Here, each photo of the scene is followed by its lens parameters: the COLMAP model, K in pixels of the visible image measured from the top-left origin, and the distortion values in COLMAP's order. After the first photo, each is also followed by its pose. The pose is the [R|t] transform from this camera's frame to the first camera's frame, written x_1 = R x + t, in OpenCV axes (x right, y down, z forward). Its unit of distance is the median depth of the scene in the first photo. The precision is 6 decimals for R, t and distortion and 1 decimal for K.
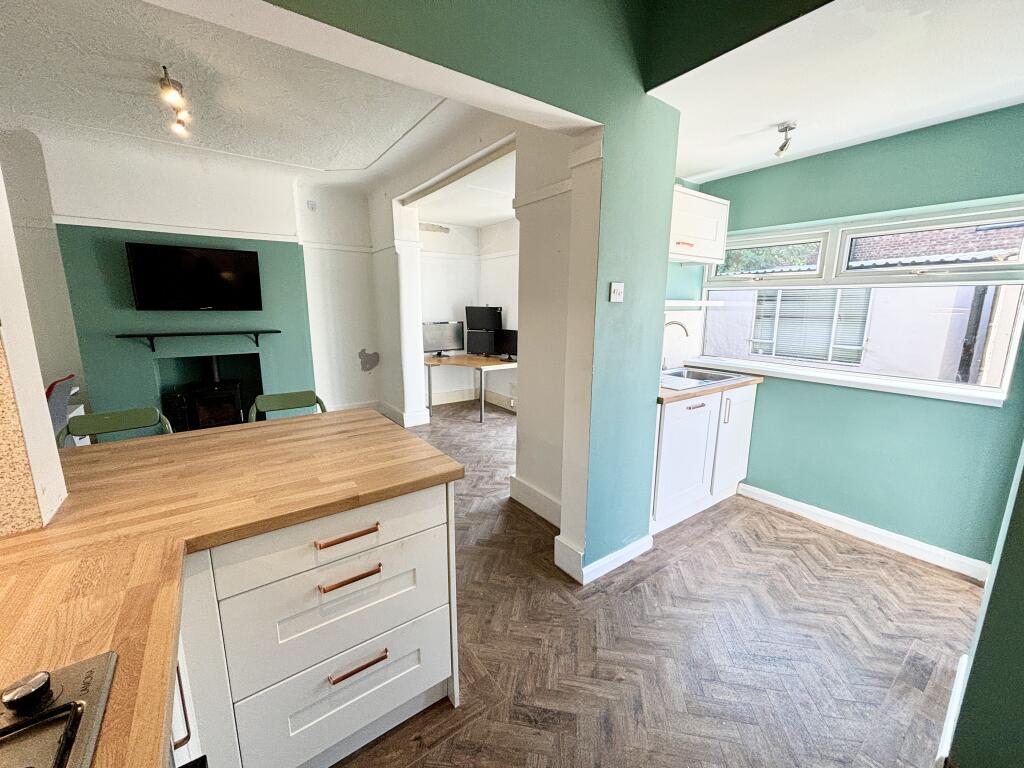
lens RADIAL K [[414.0, 0, 509.4], [0, 414.0, 384.1], [0, 0, 1]] dist [0.002311, 0.001303]
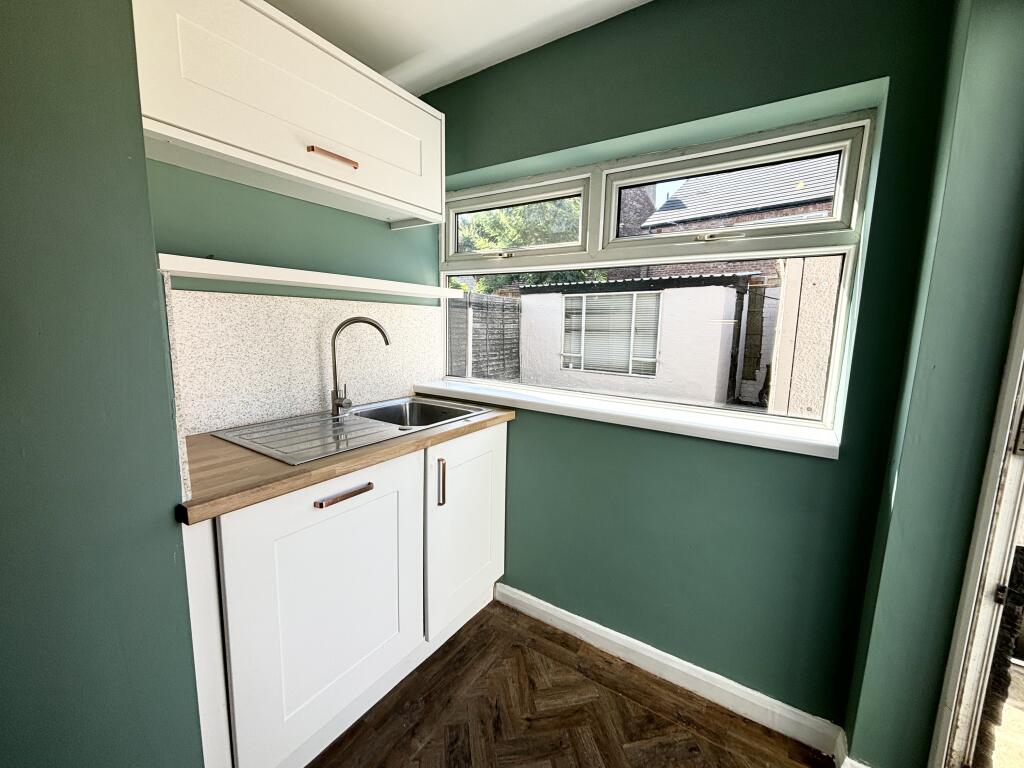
lens RADIAL K [[414.0, 0, 503.2], [0, 414.0, 383.5], [0, 0, 1]] dist [0.002311, 0.001303]
pose [[0.941854, -0.035070, 0.334187, 0.291555], [0.048917, 0.998254, -0.033105, -0.027864], [-0.332443, 0.047528, 0.941925, 0.318787]]
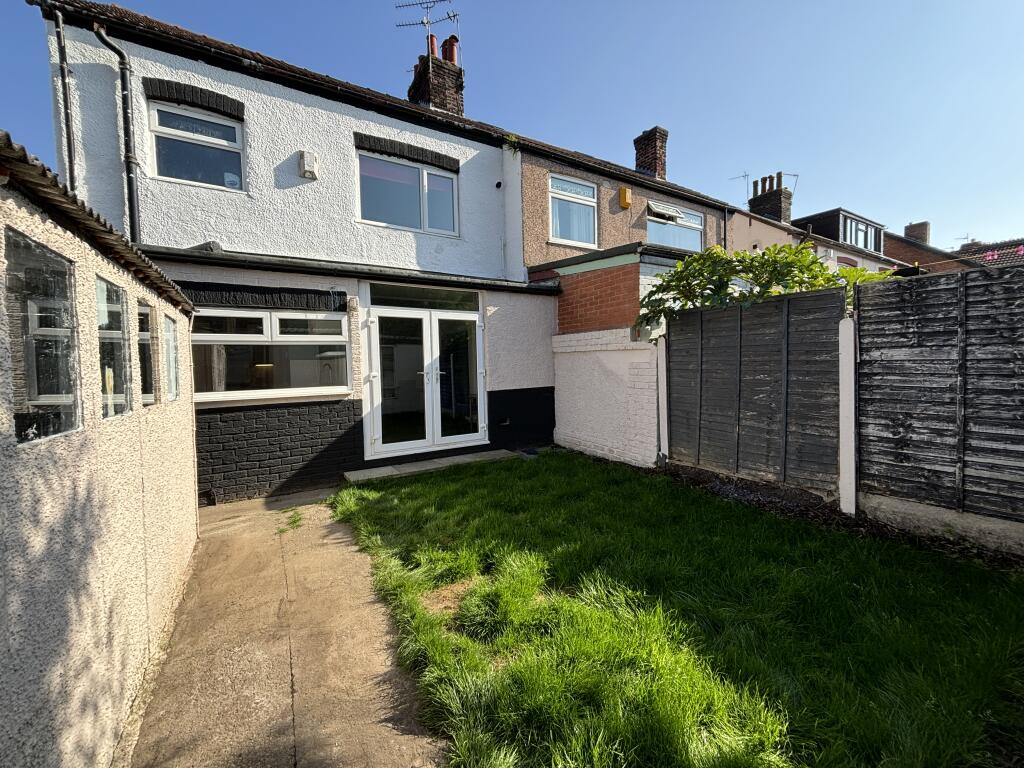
lens RADIAL K [[414.0, 0, 505.6], [0, 414.0, 382.4], [0, 0, 1]] dist [0.002311, 0.001303]
pose [[-0.083894, 0.035802, -0.995831, 1.751710], [-0.163143, 0.985376, 0.049170, -0.235300], [0.983029, 0.166588, -0.076826, 1.528674]]
